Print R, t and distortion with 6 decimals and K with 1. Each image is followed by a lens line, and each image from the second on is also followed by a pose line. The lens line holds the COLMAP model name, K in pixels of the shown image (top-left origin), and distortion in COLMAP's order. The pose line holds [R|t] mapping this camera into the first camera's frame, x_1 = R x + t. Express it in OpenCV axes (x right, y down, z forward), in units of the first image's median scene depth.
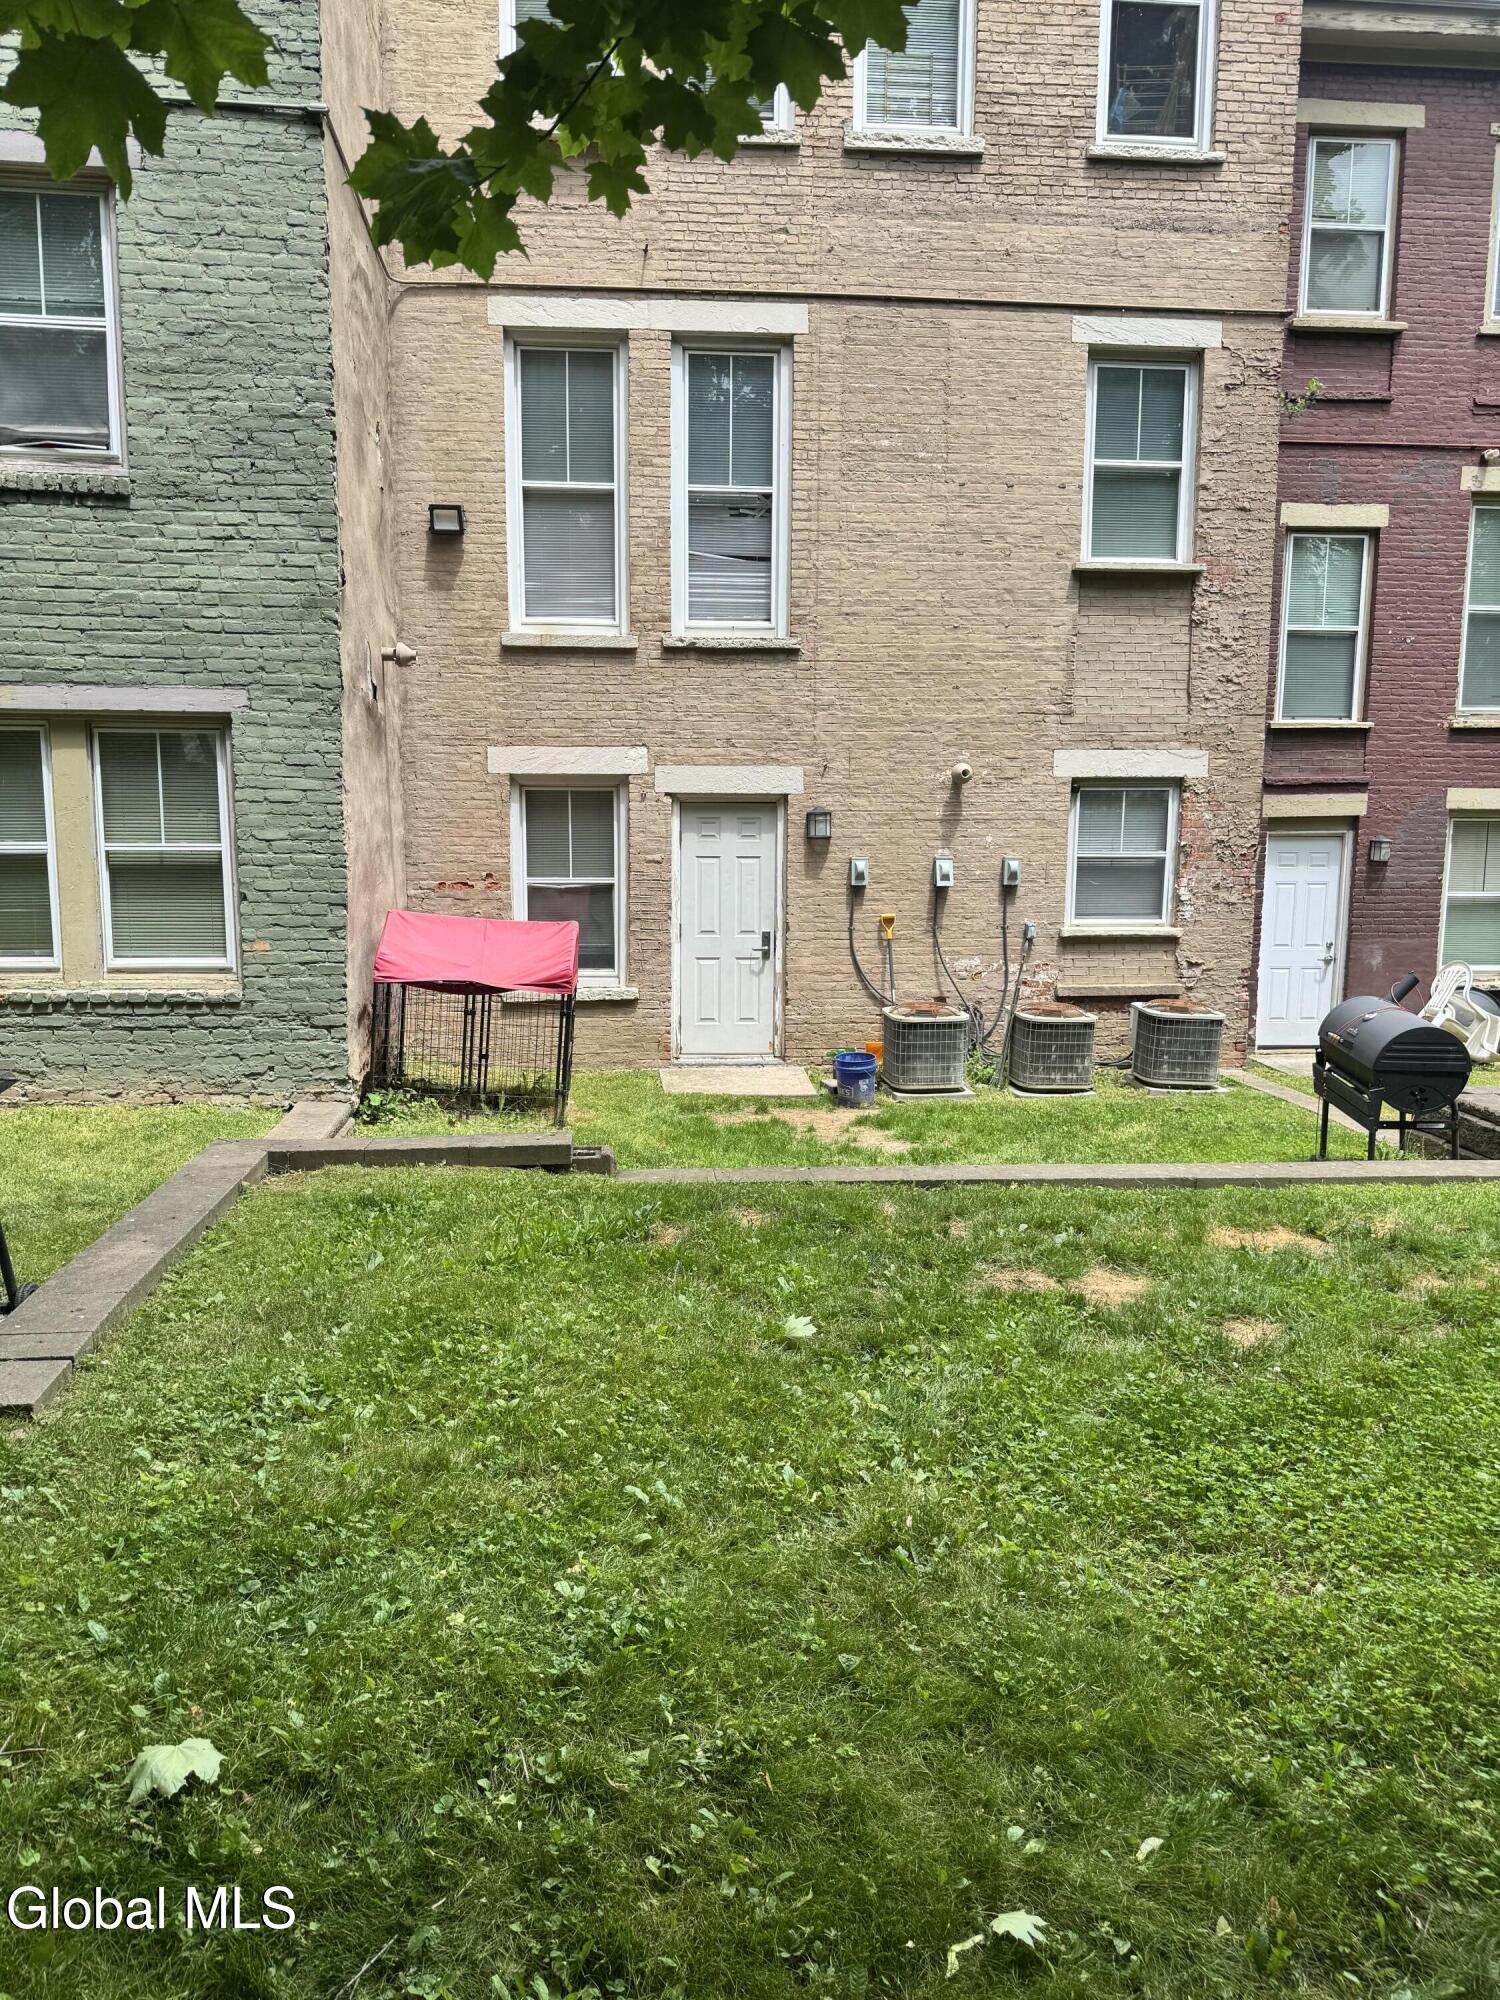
lens RADIAL K [[1436.6, 0, 749.7], [0, 1436.6, 1048.6], [0, 0, 1]] dist [0.002012, -0.025766]
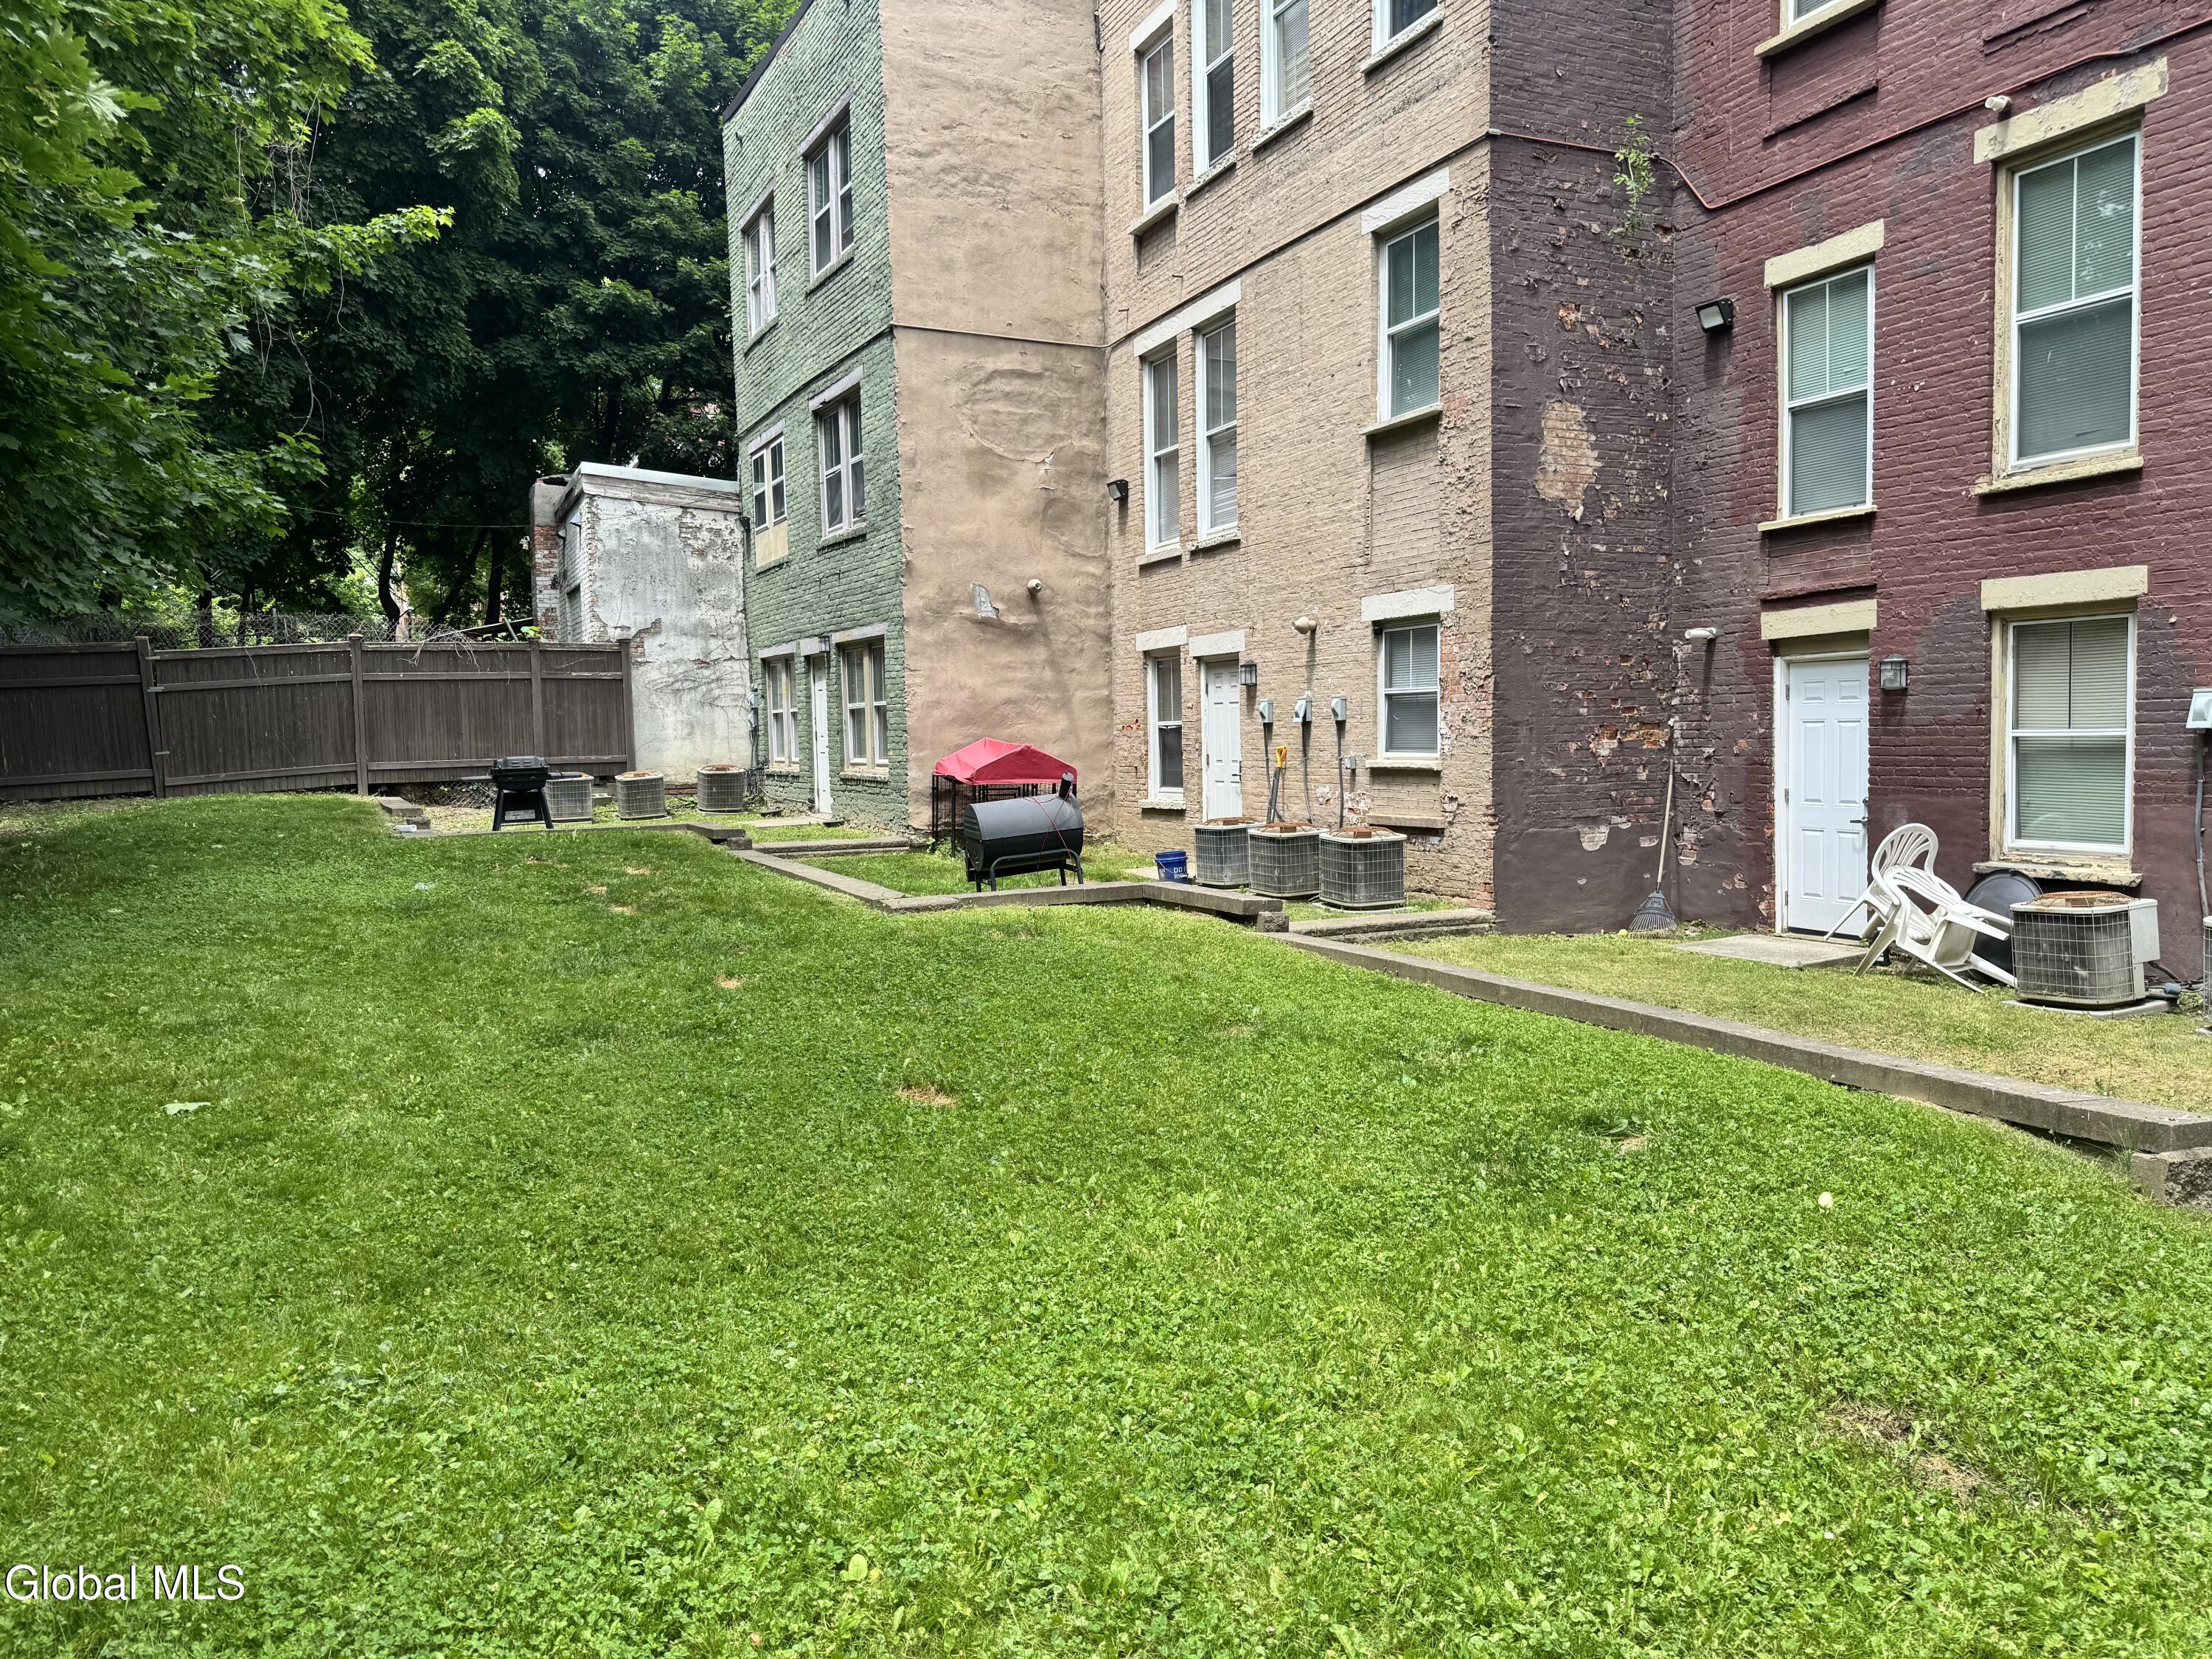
lens RADIAL K [[1562.3, 0, 1107.1], [0, 1562.3, 809.0], [0, 0, 1]] dist [0.090227, -0.119363]
pose [[0.334545, 0.040694, -0.941501, 1.264485], [-0.127186, 0.991876, -0.002322, -0.019997], [0.933758, 0.120522, 0.337003, 0.427719]]
